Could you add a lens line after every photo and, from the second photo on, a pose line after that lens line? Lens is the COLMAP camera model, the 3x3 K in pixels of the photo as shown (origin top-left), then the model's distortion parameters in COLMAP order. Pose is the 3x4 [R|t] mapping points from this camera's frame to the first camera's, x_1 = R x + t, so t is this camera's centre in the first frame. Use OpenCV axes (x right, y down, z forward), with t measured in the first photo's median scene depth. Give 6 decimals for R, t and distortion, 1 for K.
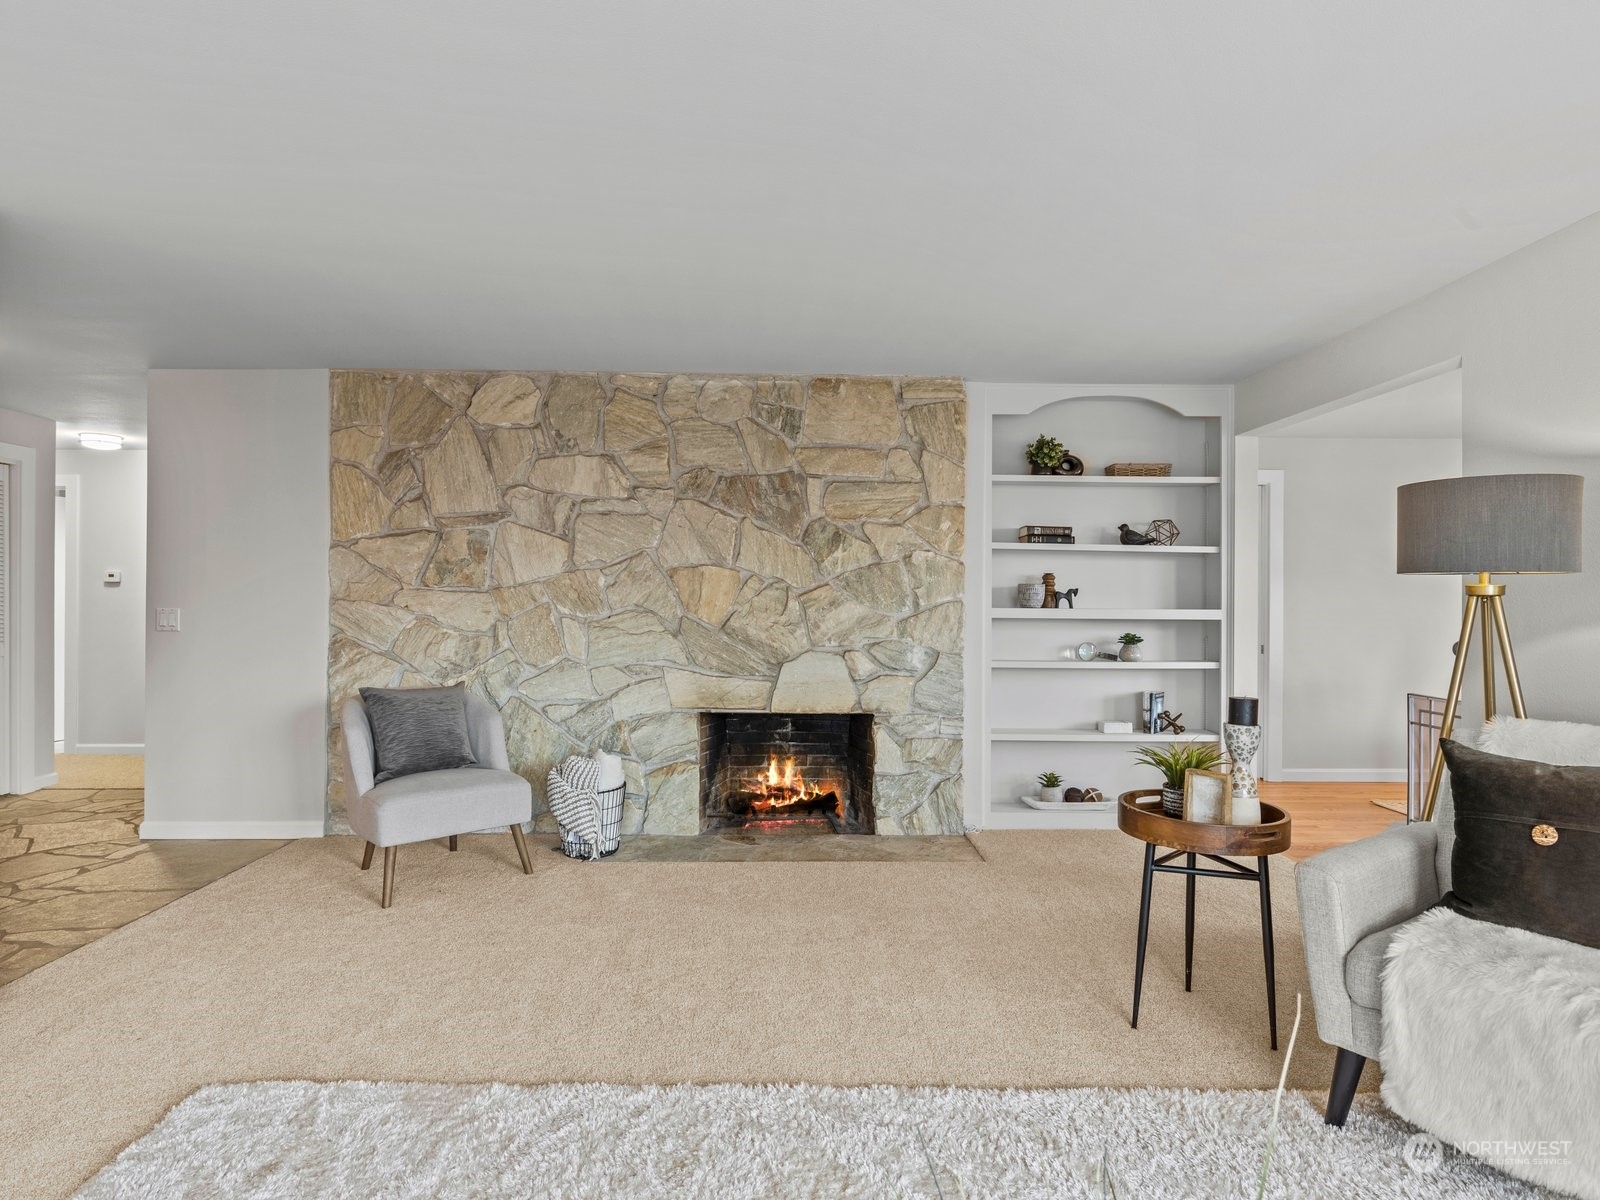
lens RADIAL K [[802.0, 0, 800.0], [0, 802.0, 600.0], [0, 0, 1]] dist [-0.001793, 0.000223]
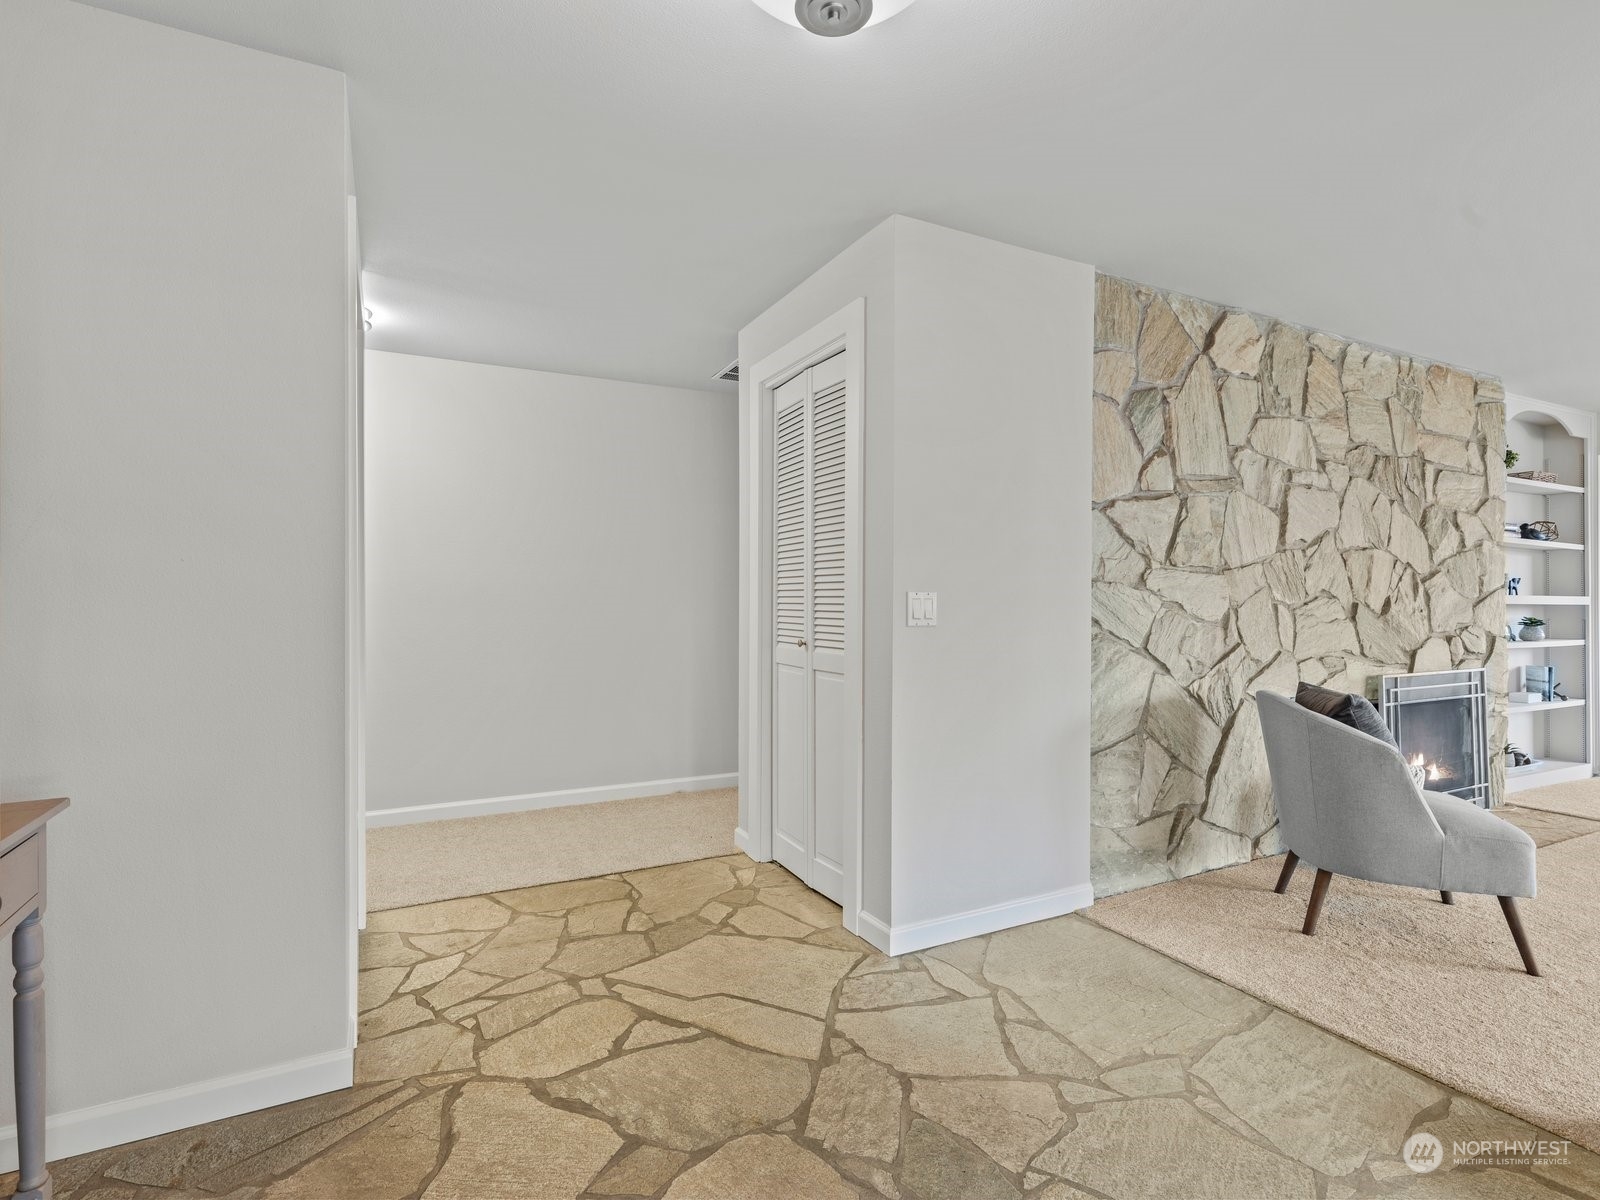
lens RADIAL K [[802.0, 0, 800.0], [0, 802.0, 600.0], [0, 0, 1]] dist [-0.001793, 0.000223]
pose [[0.899095, -0.000831, 0.437752, -1.137559], [0.001489, 0.999998, -0.001159, 0.017571], [-0.437750, 0.001694, 0.899095, 0.450509]]
